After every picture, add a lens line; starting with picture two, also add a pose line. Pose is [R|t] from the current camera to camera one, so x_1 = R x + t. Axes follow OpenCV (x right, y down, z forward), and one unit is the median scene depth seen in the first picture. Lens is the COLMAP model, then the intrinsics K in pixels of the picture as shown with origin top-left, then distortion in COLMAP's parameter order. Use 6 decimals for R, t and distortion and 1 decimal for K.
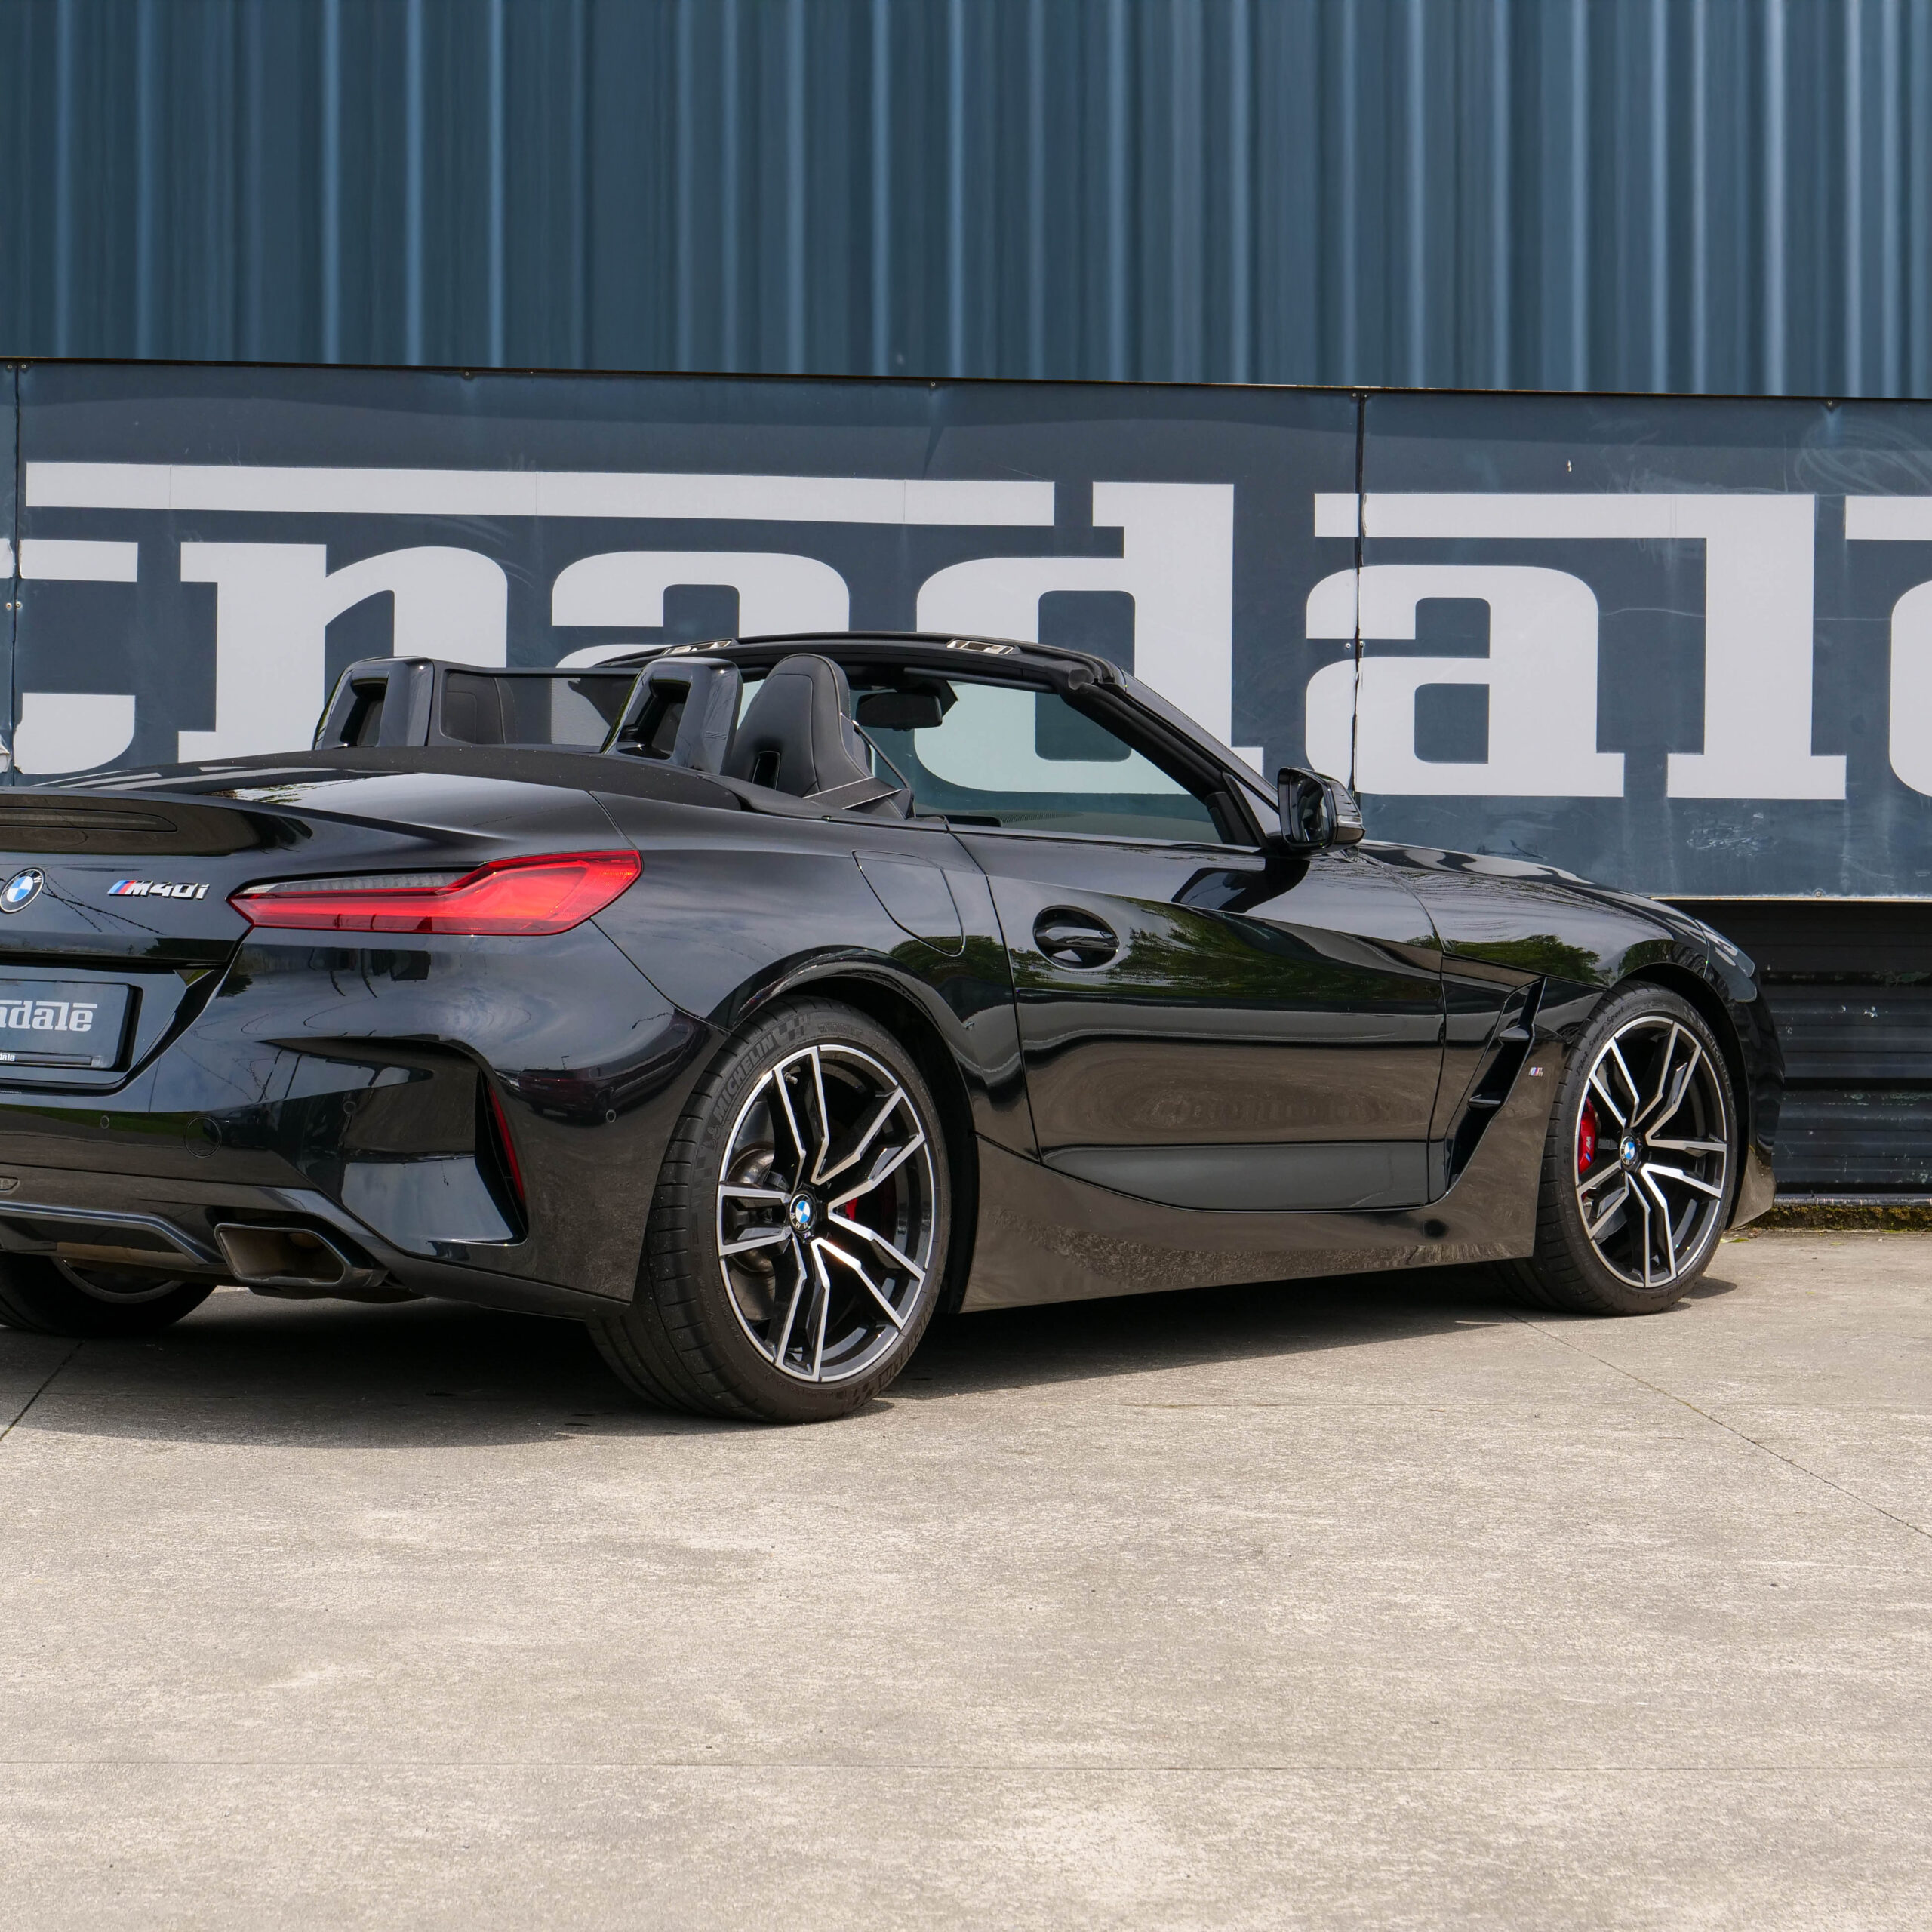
lens RADIAL K [[5204.7, 0, 902.4], [0, 5204.7, 988.9], [0, 0, 1]] dist [0.028309, 0.000000]
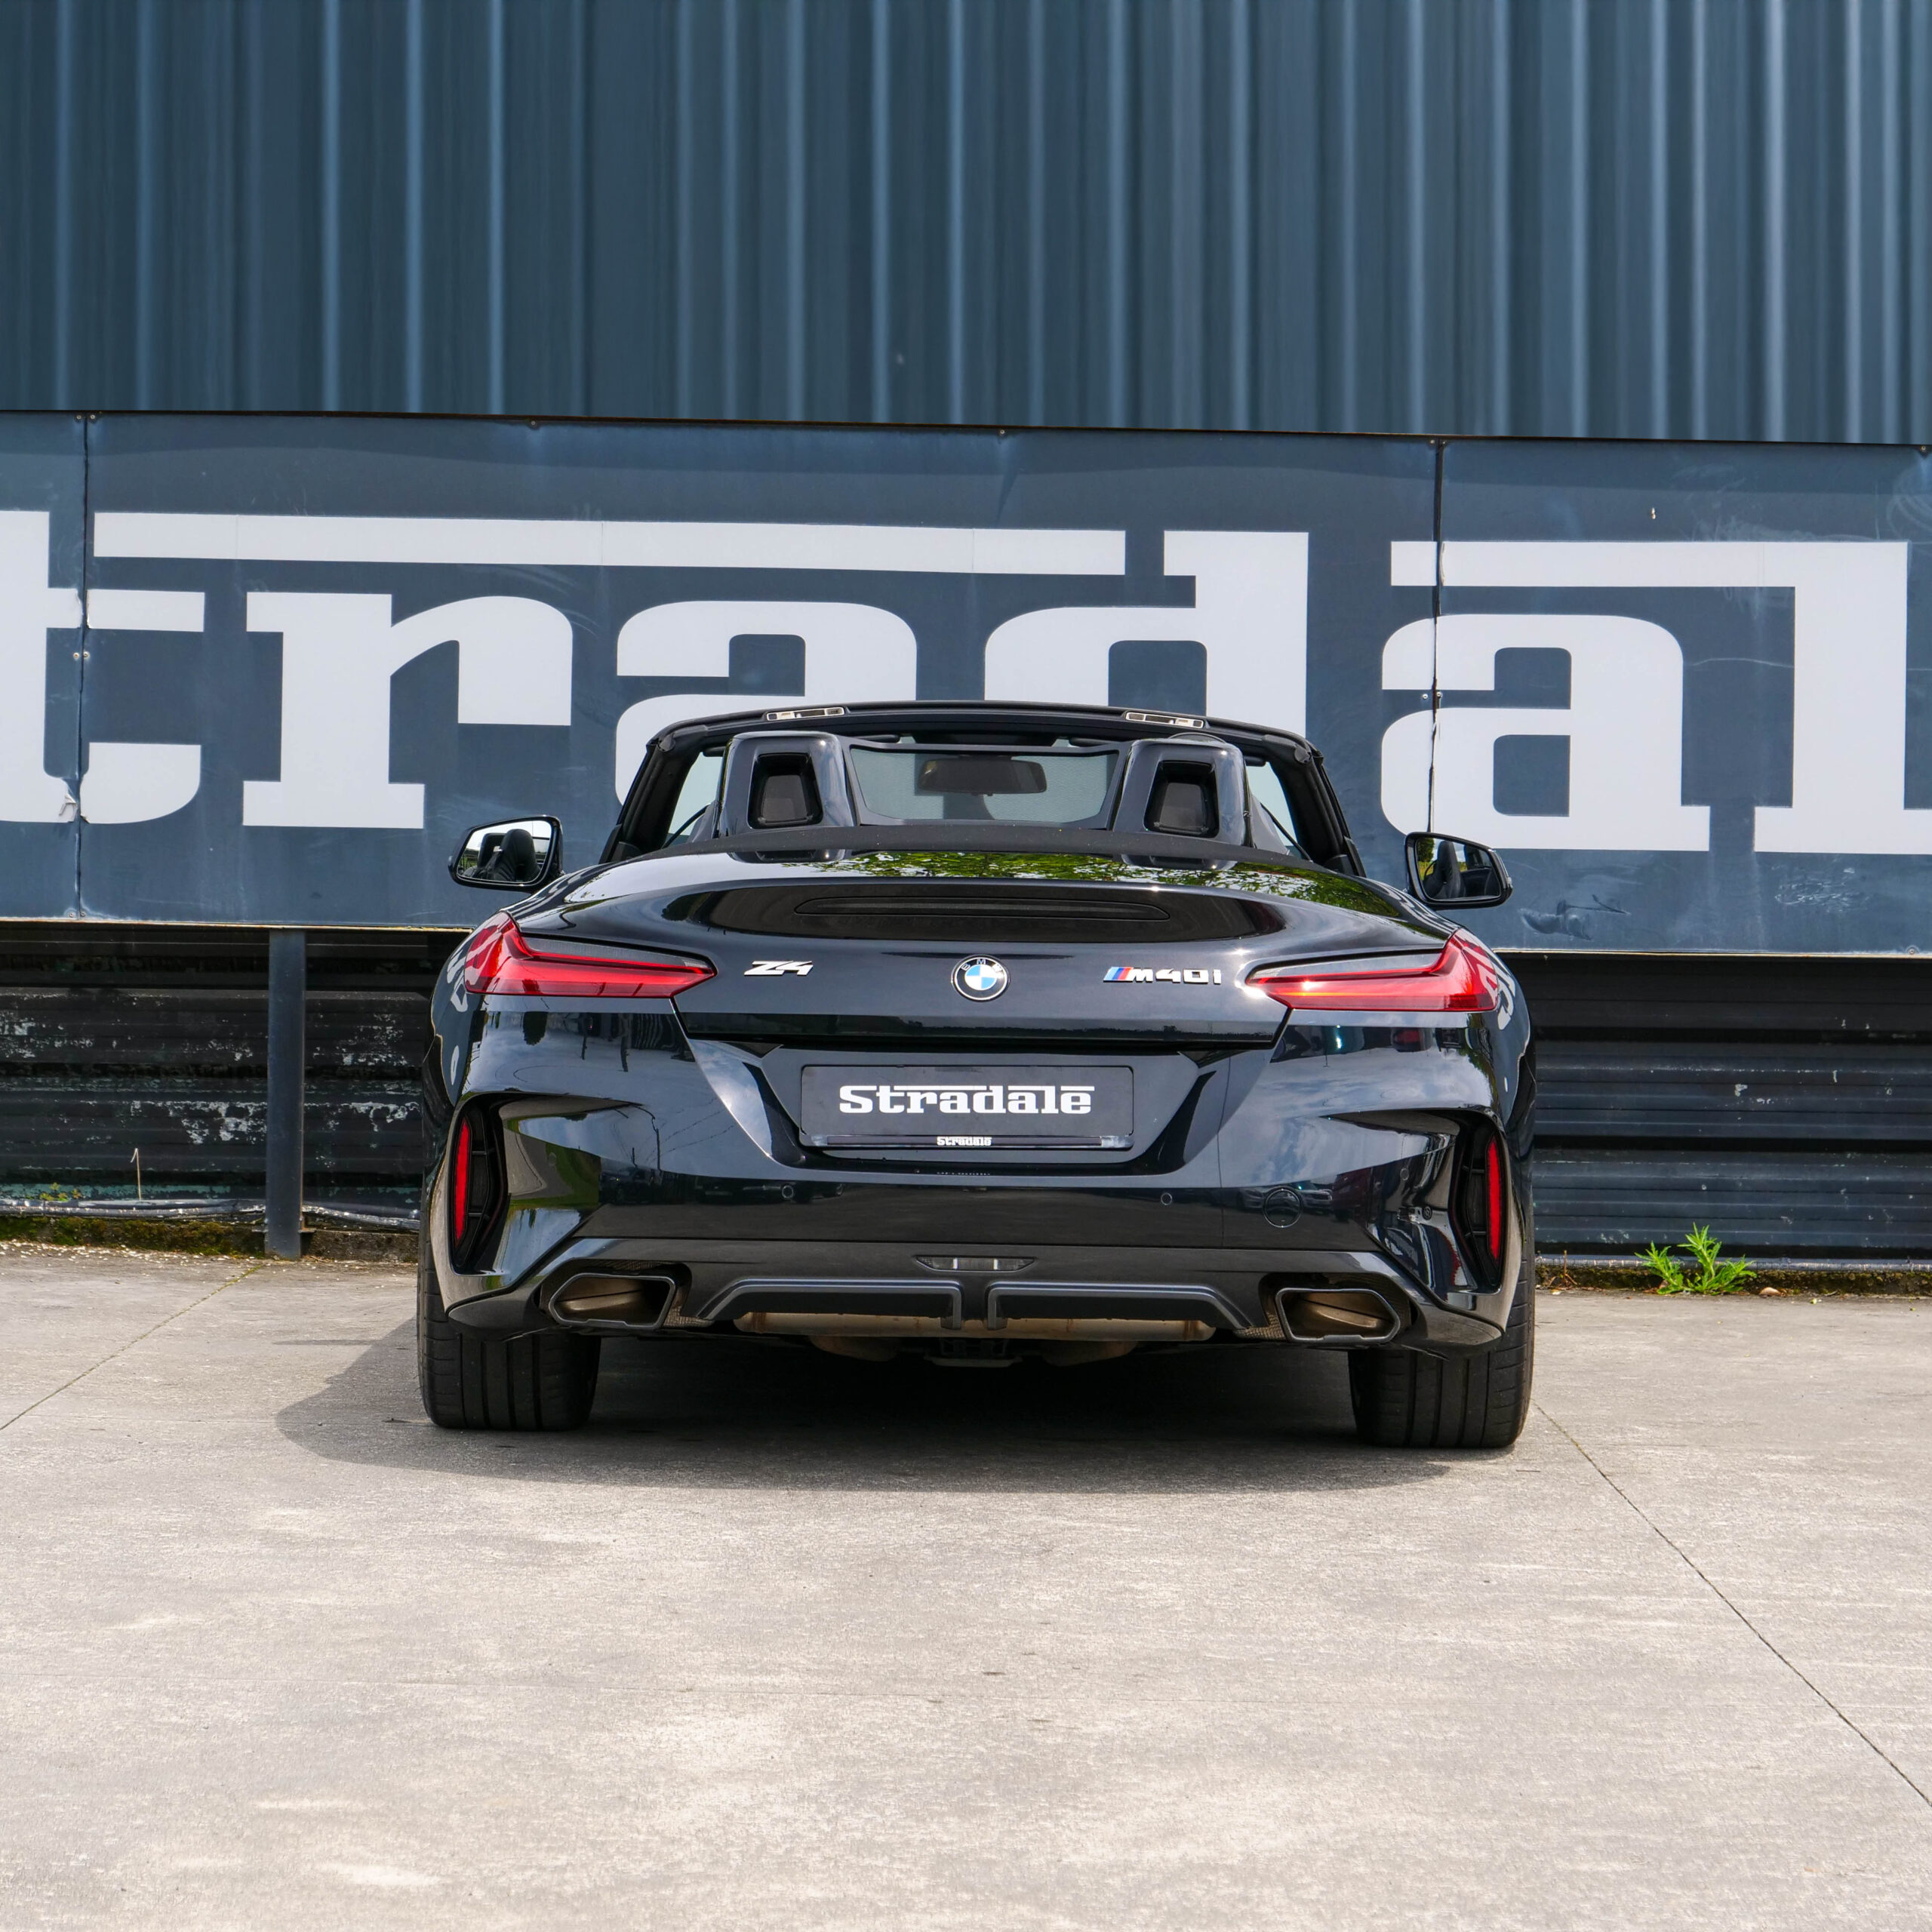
lens RADIAL K [[6461.6, 0, 920.5], [0, 6461.6, 911.0], [0, 0, 1]] dist [0.021420, 0.000000]
pose [[0.997140, 0.004259, -0.075452, 0.083111], [-0.005732, 0.999797, -0.019319, -0.001349], [0.075354, 0.019696, 0.996962, -0.222338]]
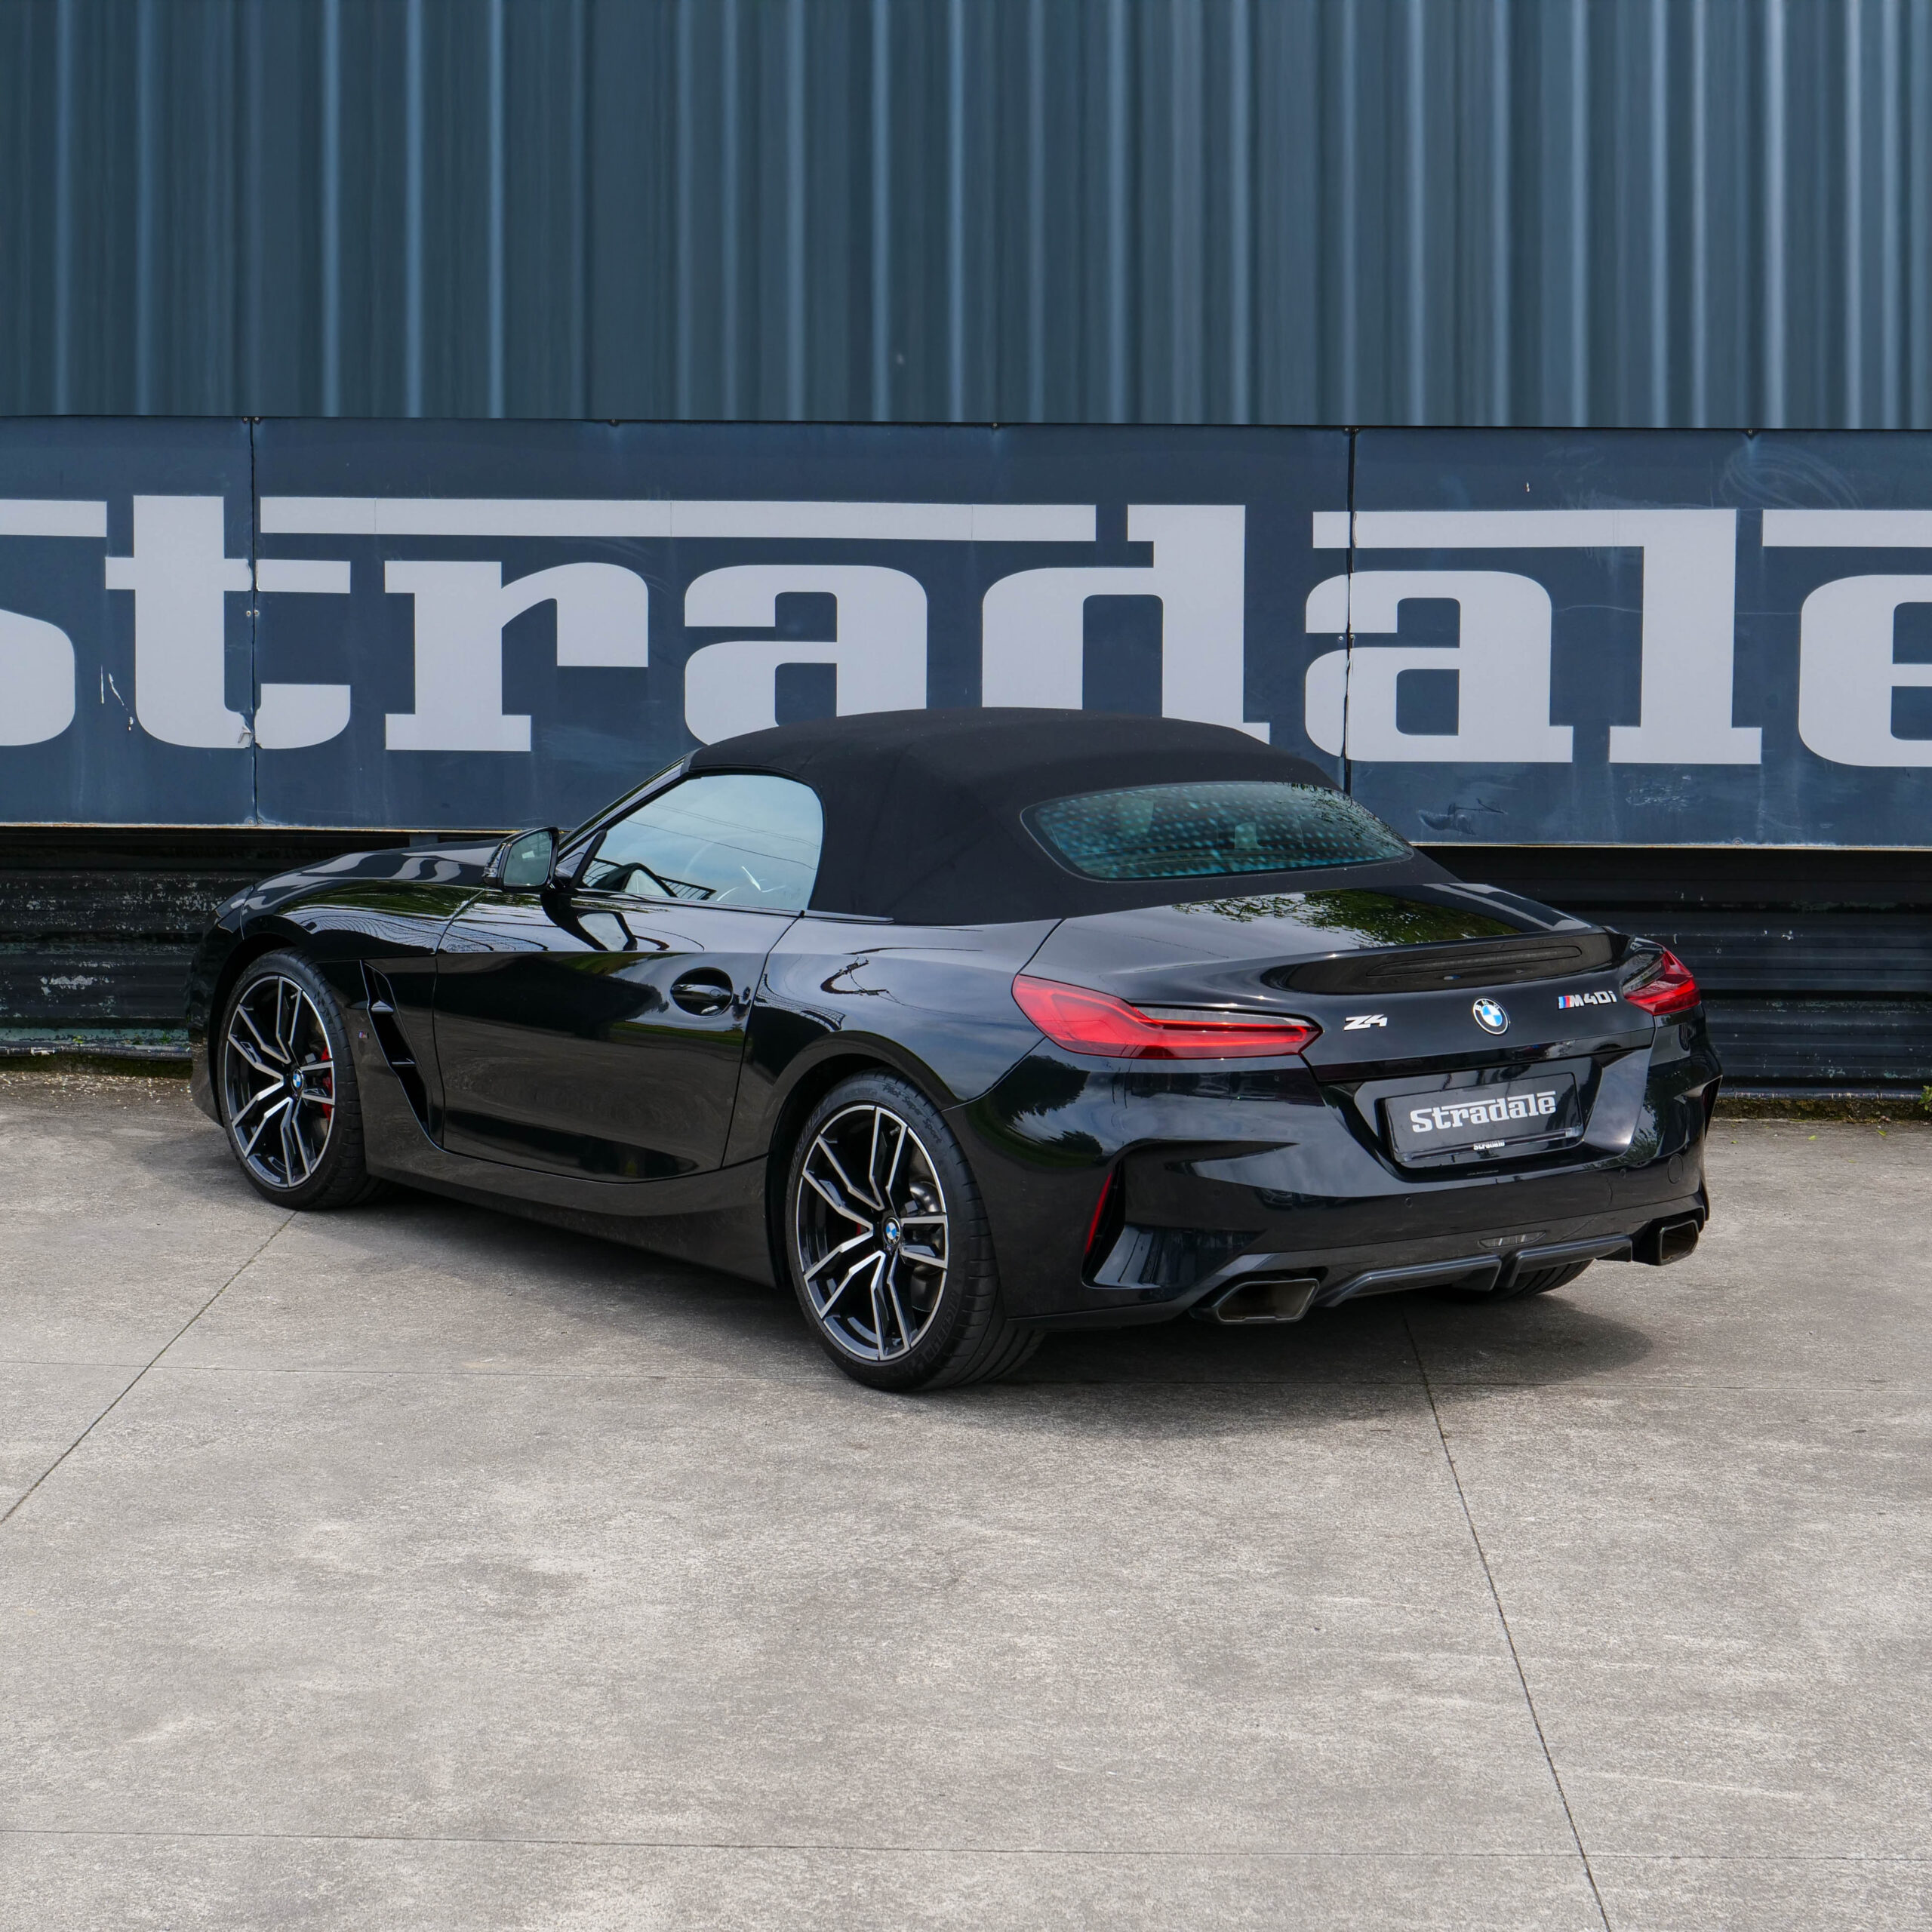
lens RADIAL K [[4797.8, 0, 921.3], [0, 4797.8, 949.7], [0, 0, 1]] dist [0.018735, 0.000000]
pose [[0.994181, 0.006117, -0.107547, 0.109308], [0.003305, 0.996184, 0.087215, -0.091636], [0.107670, -0.087063, 0.990367, -0.118268]]
